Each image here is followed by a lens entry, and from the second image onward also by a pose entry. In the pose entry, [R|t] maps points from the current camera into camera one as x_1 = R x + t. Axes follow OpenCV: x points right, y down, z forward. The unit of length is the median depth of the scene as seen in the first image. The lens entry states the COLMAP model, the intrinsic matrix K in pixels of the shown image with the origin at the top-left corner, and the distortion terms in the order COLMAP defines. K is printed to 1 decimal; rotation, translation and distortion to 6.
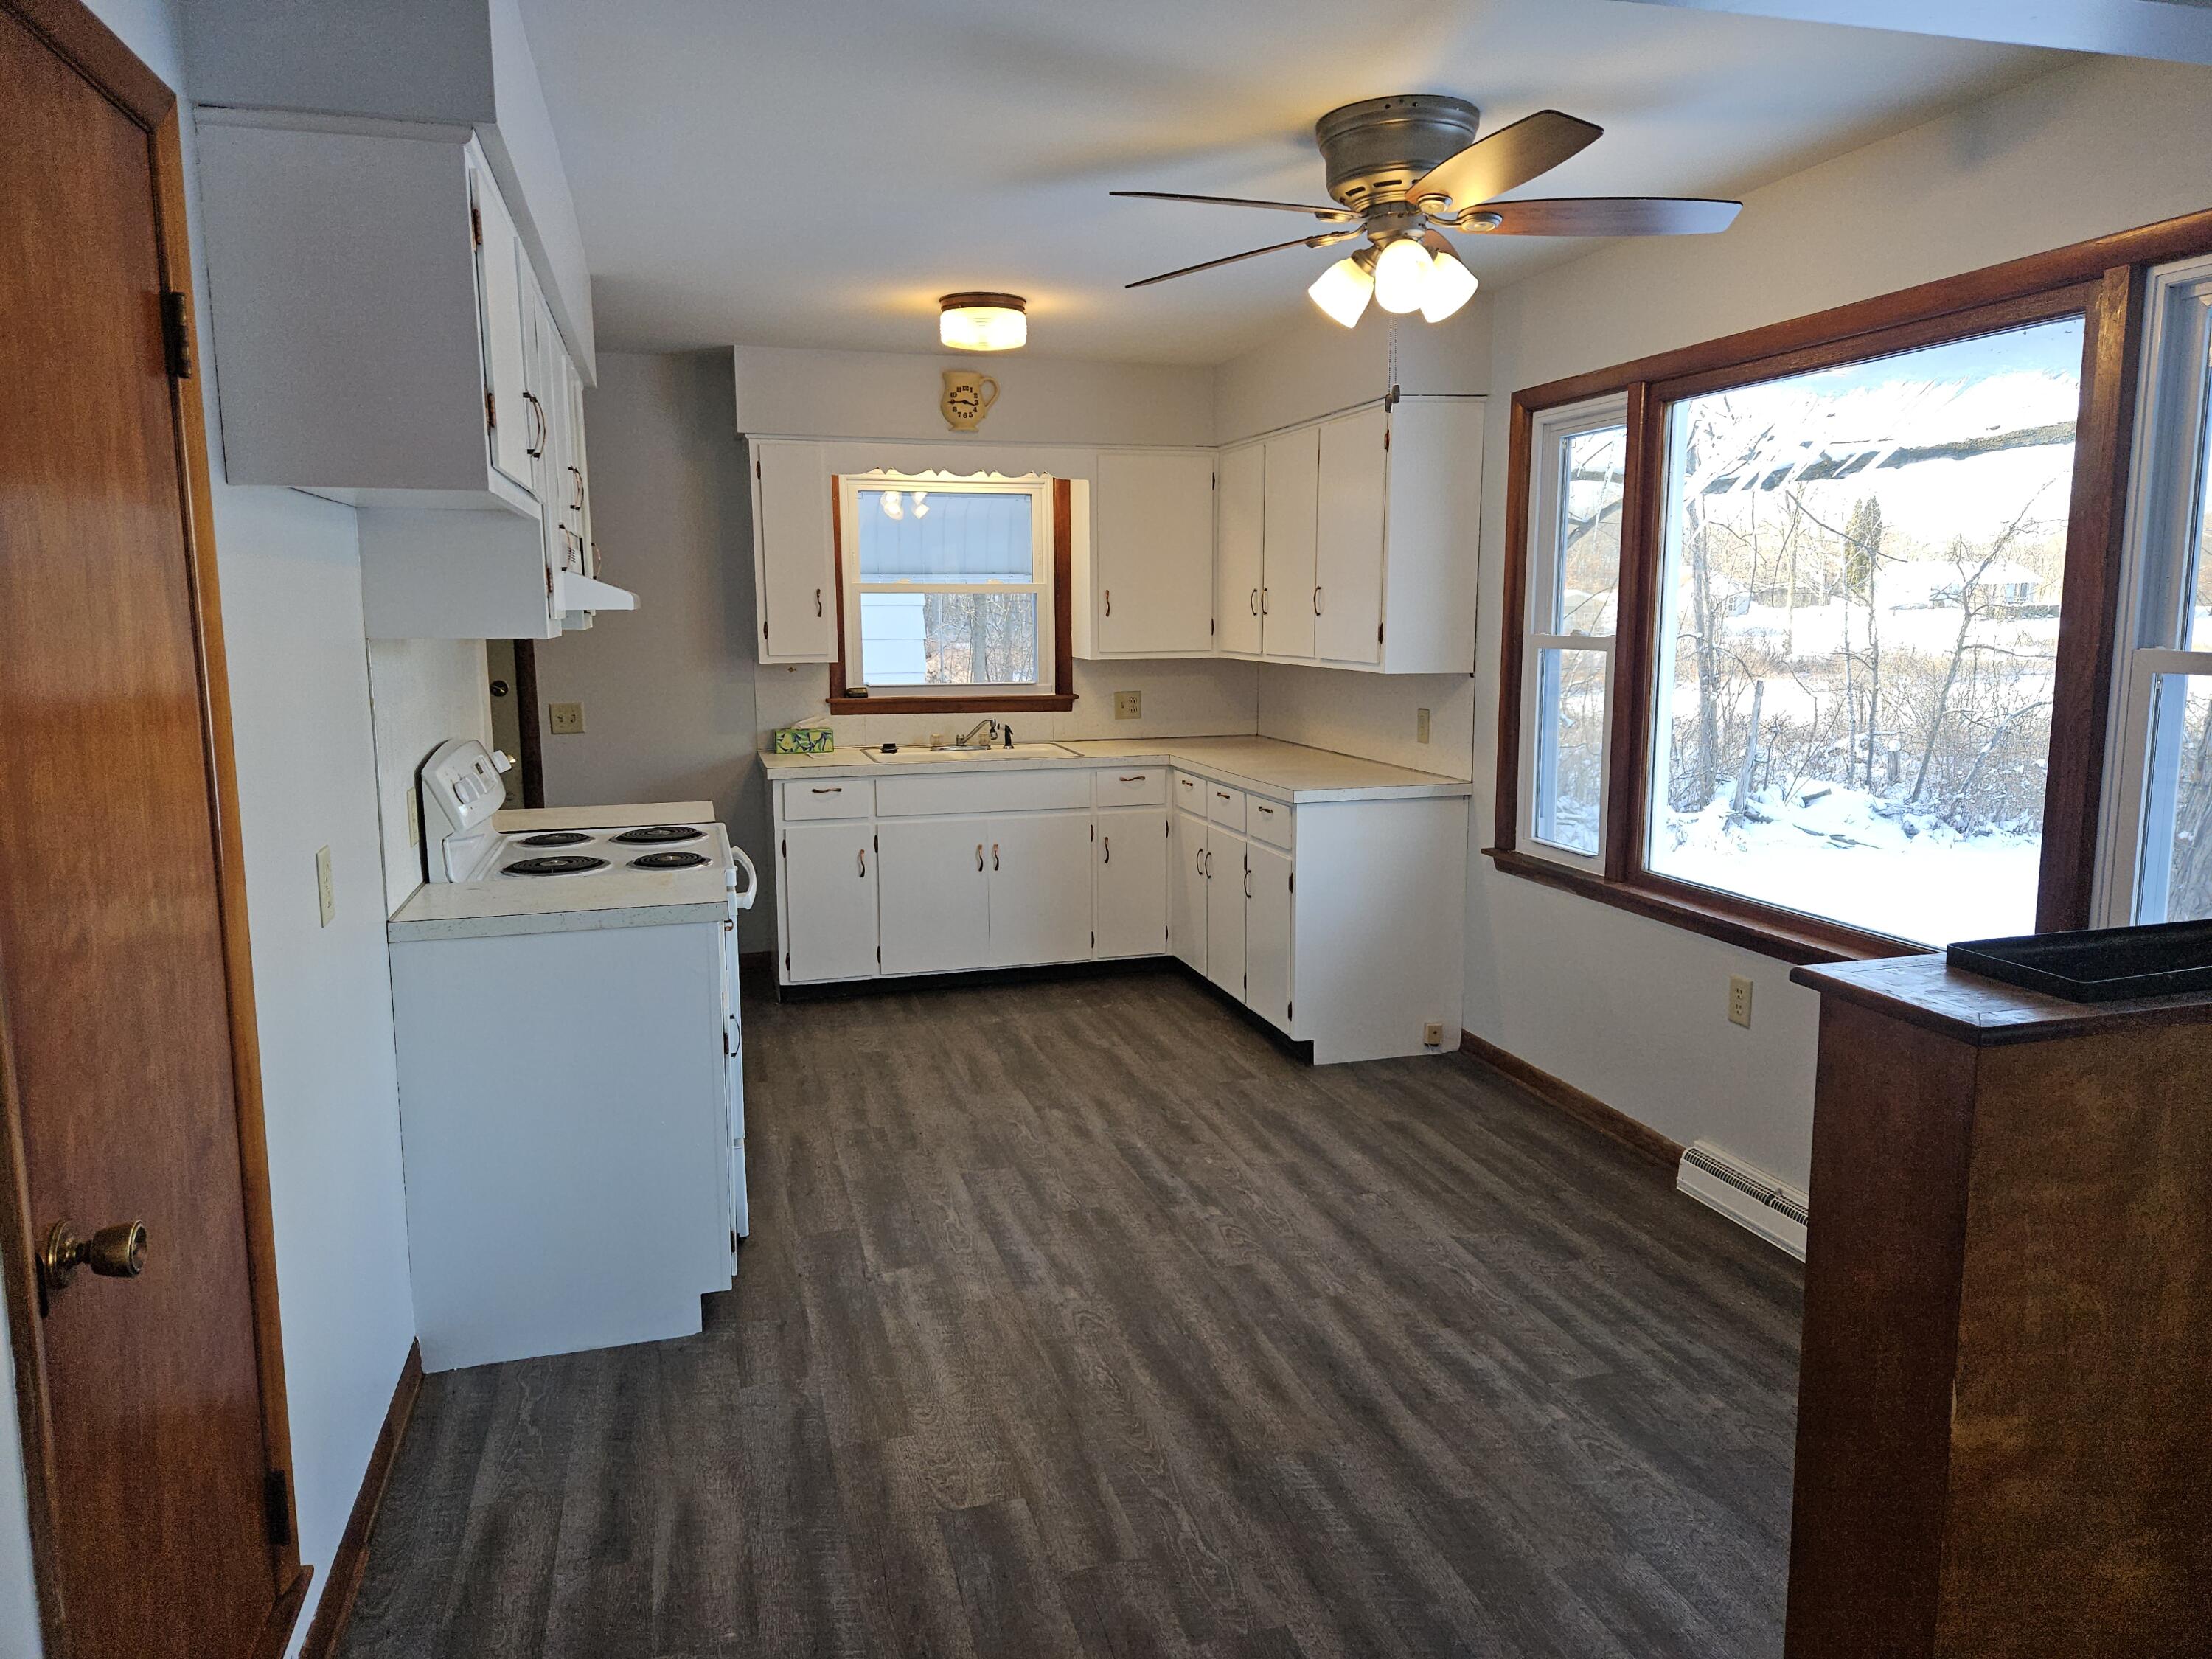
lens RADIAL K [[1477.6, 0, 1121.4], [0, 1477.6, 806.7], [0, 0, 1]] dist [0.076328, -0.060762]
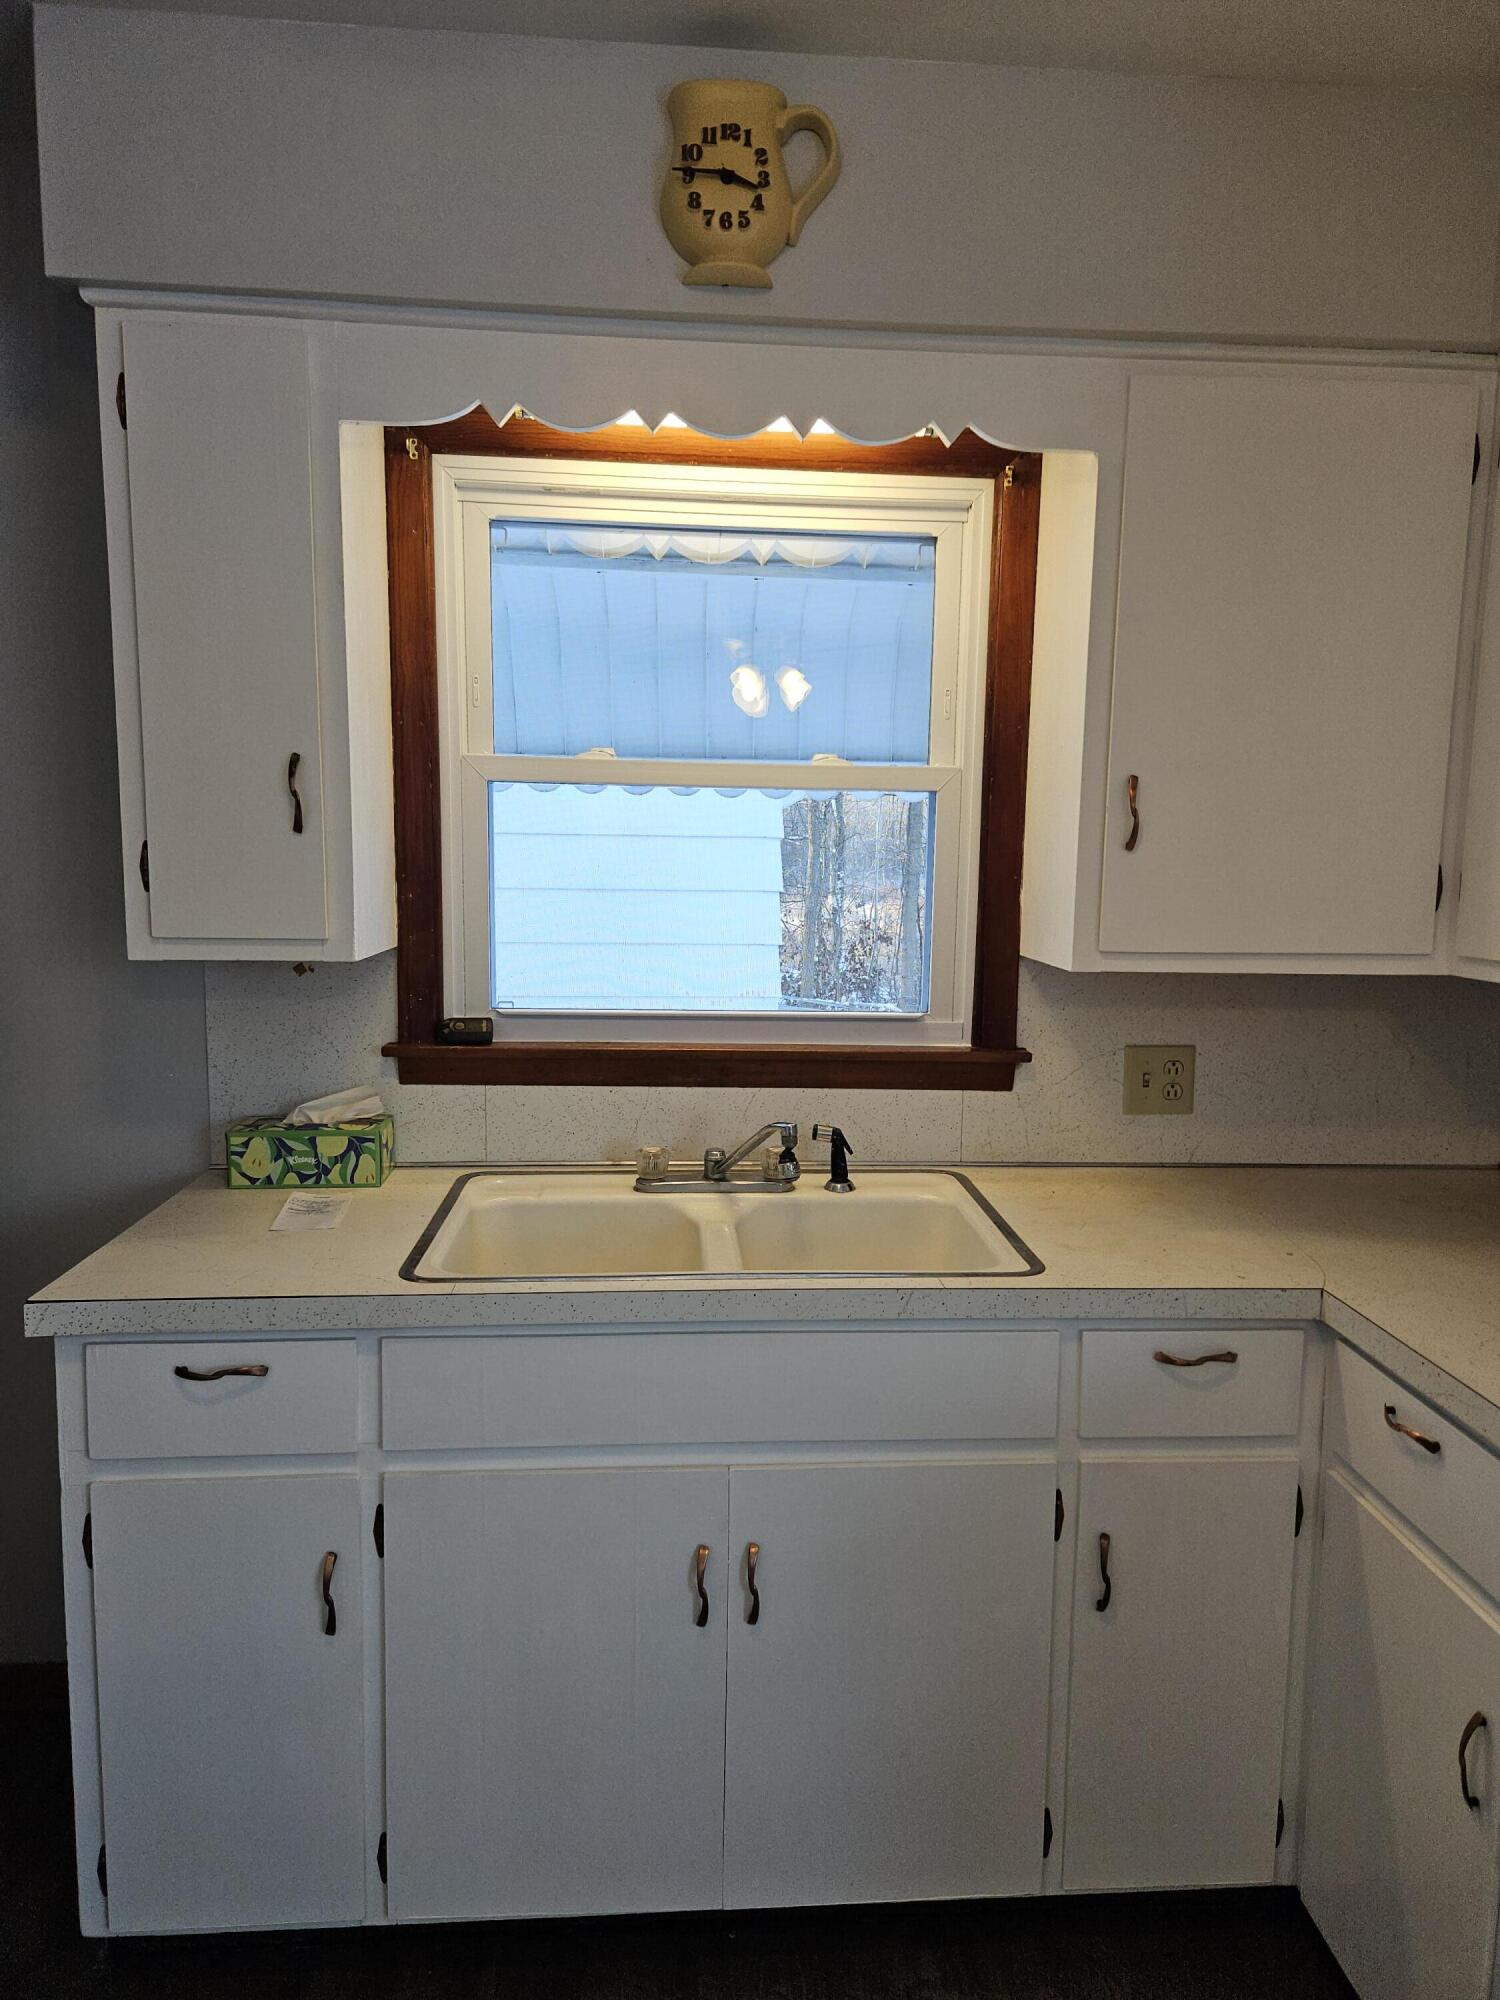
lens RADIAL K [[1336.0, 0, 775.6], [0, 1336.0, 1014.9], [0, 0, 1]] dist [0.076328, -0.060762]
pose [[0.977184, 0.047216, -0.207079, -0.025392], [-0.050604, 0.998657, -0.011088, -0.089099], [0.206277, 0.021314, 0.978261, 0.729780]]
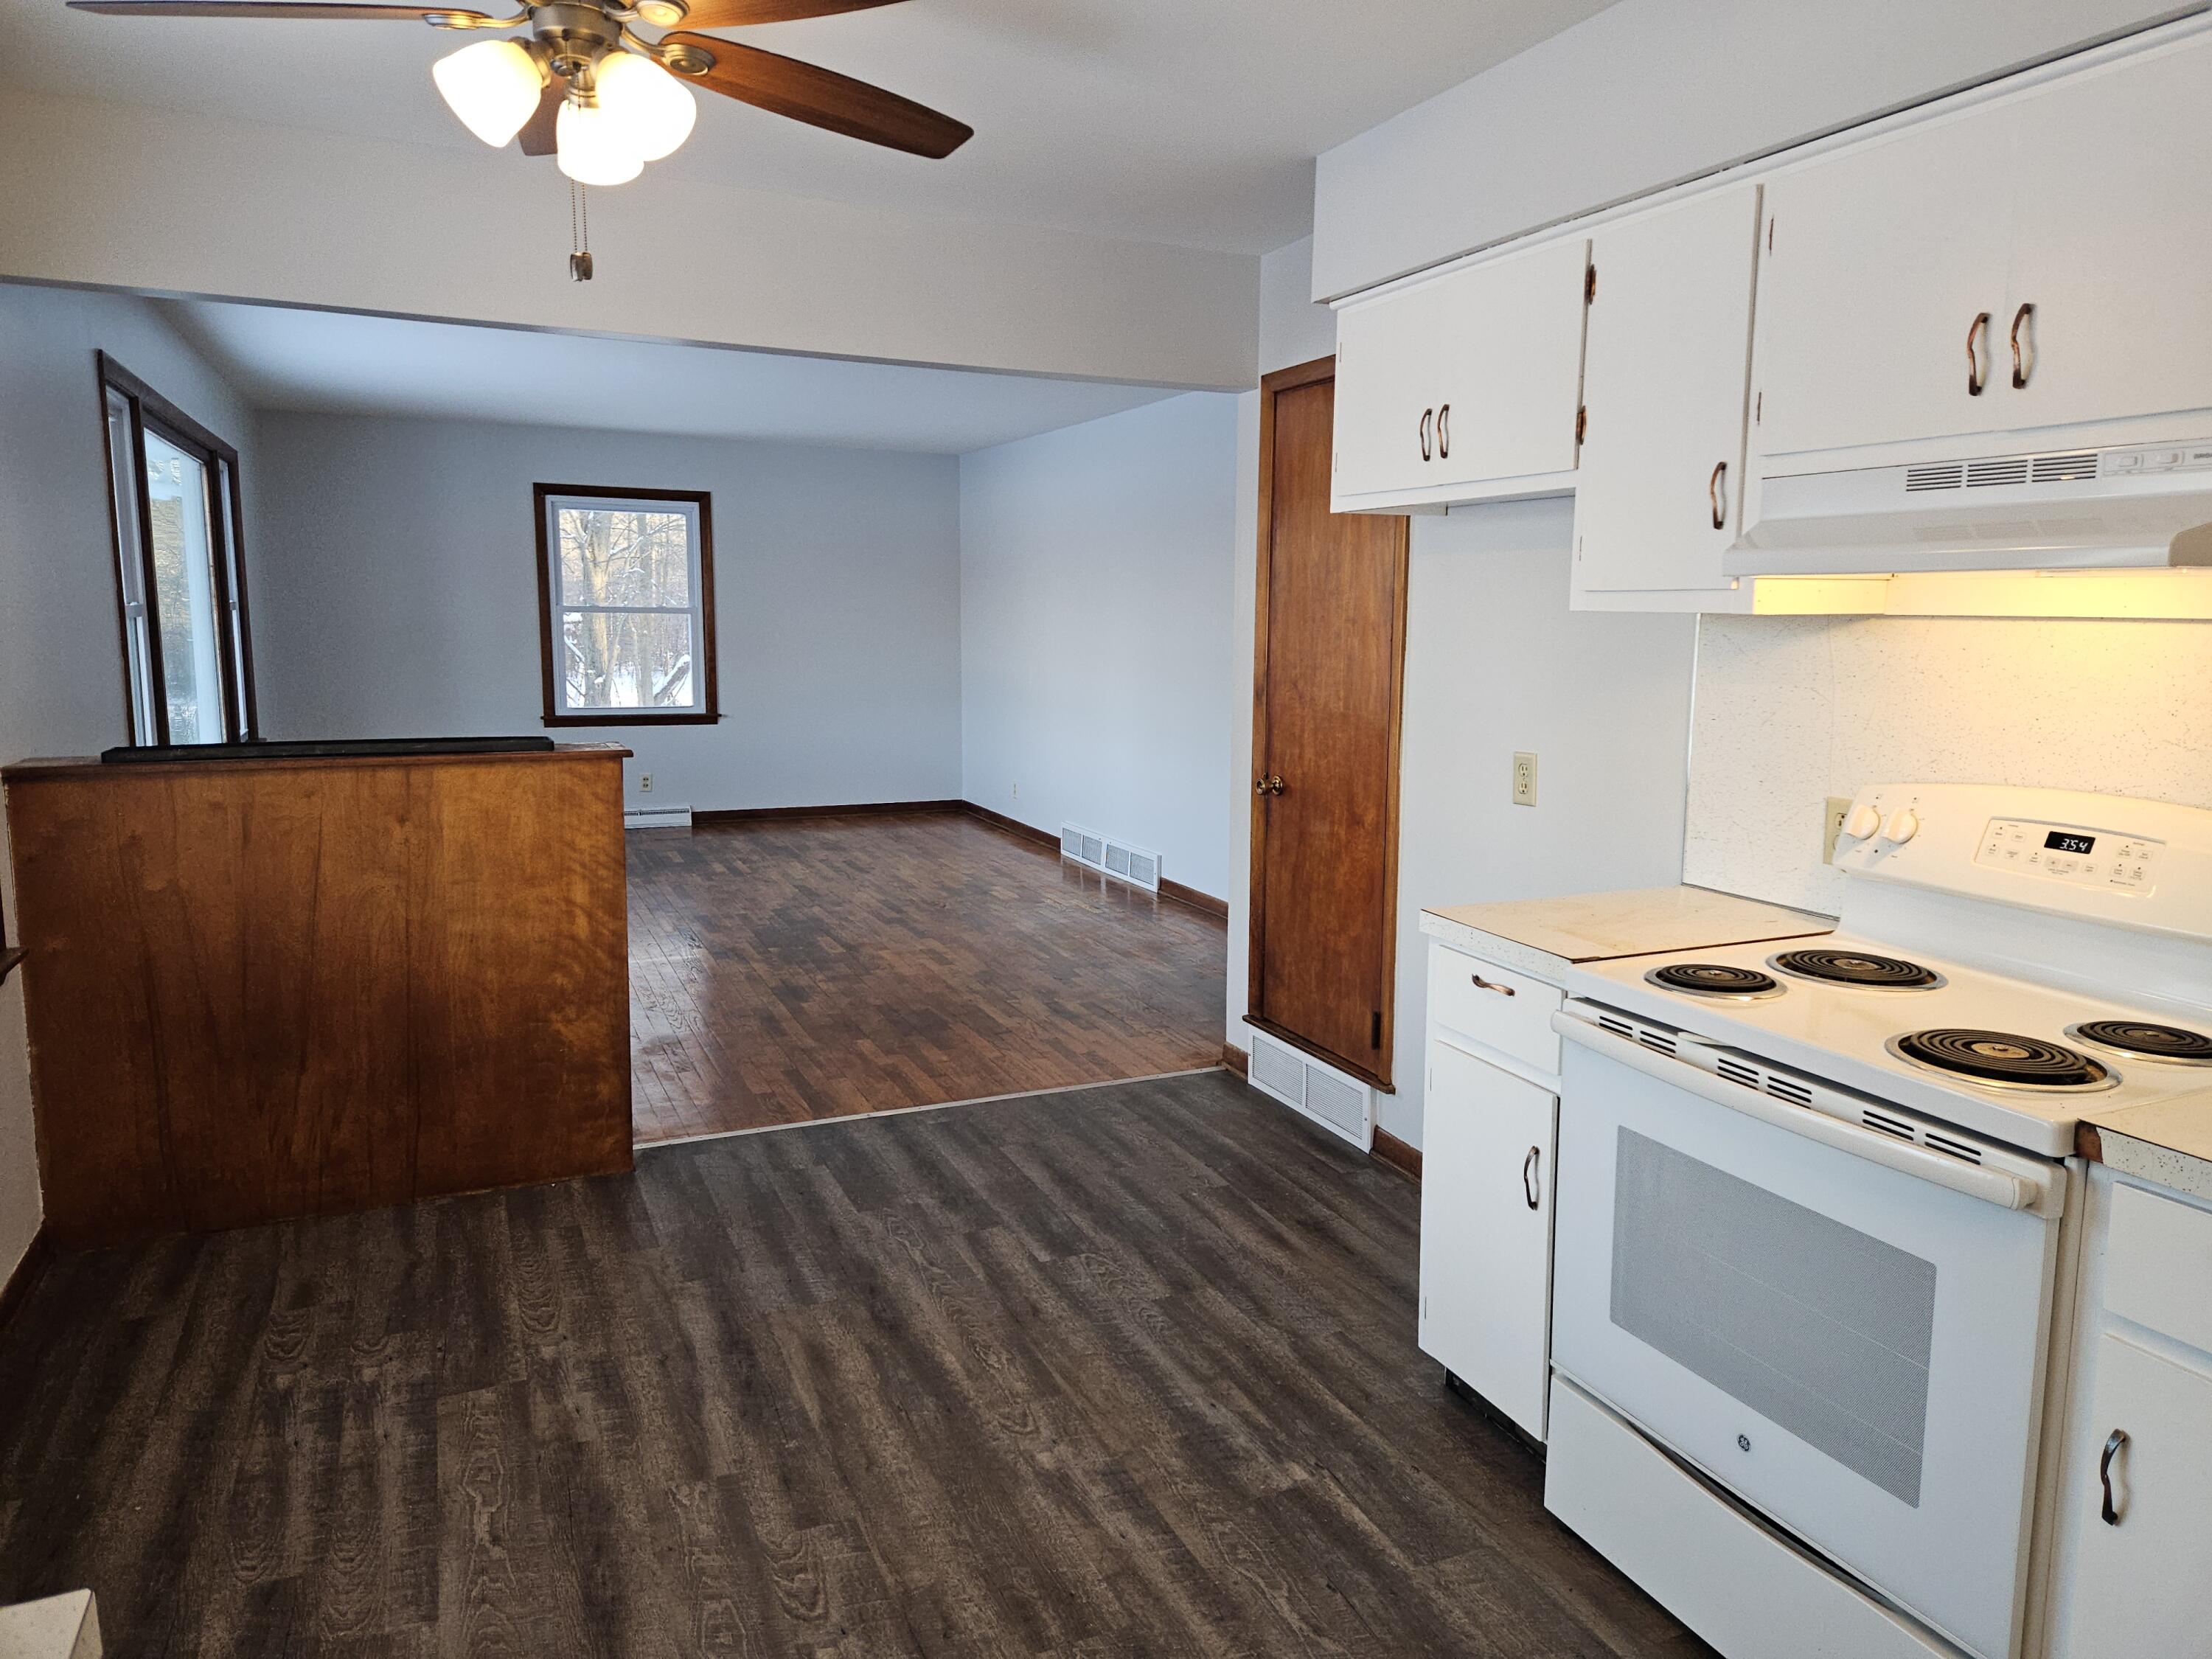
lens RADIAL K [[1477.6, 0, 1121.6], [0, 1477.6, 798.4], [0, 0, 1]] dist [0.076328, -0.060762]
pose [[-0.990119, 0.016386, -0.139270, 0.017926], [-0.021192, 0.964259, 0.264112, -0.124386], [0.138620, 0.264453, -0.954384, 0.975694]]
